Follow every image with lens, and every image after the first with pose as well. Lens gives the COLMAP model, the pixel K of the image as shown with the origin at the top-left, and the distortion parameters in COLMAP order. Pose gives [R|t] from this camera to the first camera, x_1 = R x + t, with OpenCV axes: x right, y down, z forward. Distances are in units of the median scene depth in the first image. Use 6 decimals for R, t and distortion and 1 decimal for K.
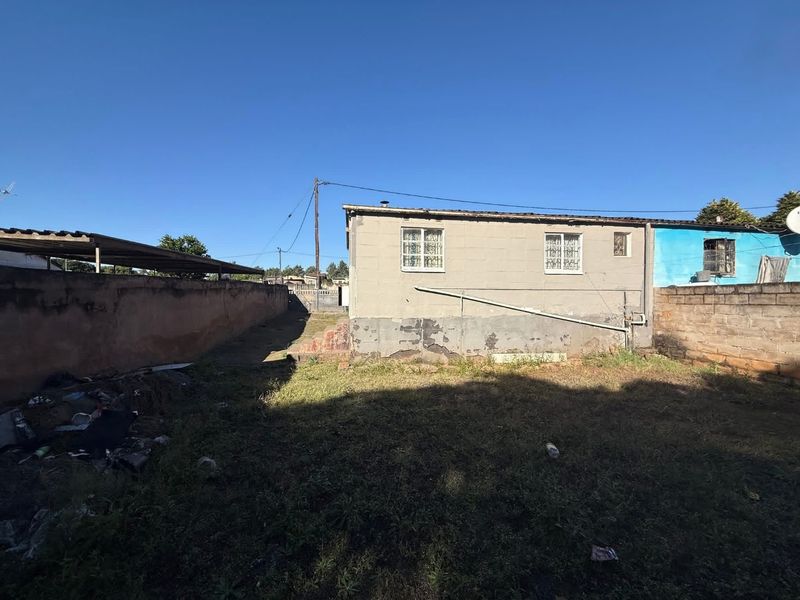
lens RADIAL K [[318.9, 0, 400.0], [0, 318.9, 300.0], [0, 0, 1]] dist [0.000449, 0.000007]
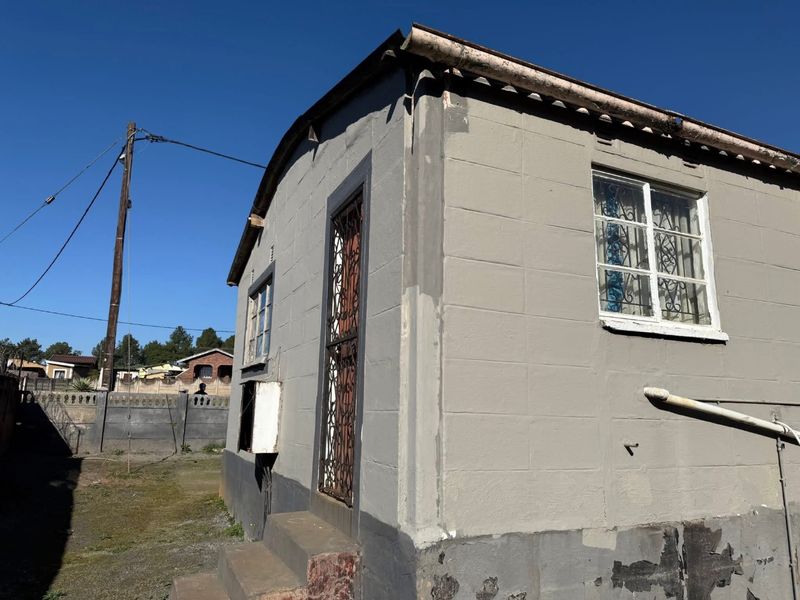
lens RADIAL K [[560.4, 0, 400.0], [0, 560.4, 300.0], [0, 0, 1]] dist [0.058731, -0.060081]
pose [[0.962275, 0.066061, 0.263936, -0.196244], [-0.012193, 0.979572, -0.200723, -0.015365], [-0.271804, 0.189932, 0.943424, 0.455555]]
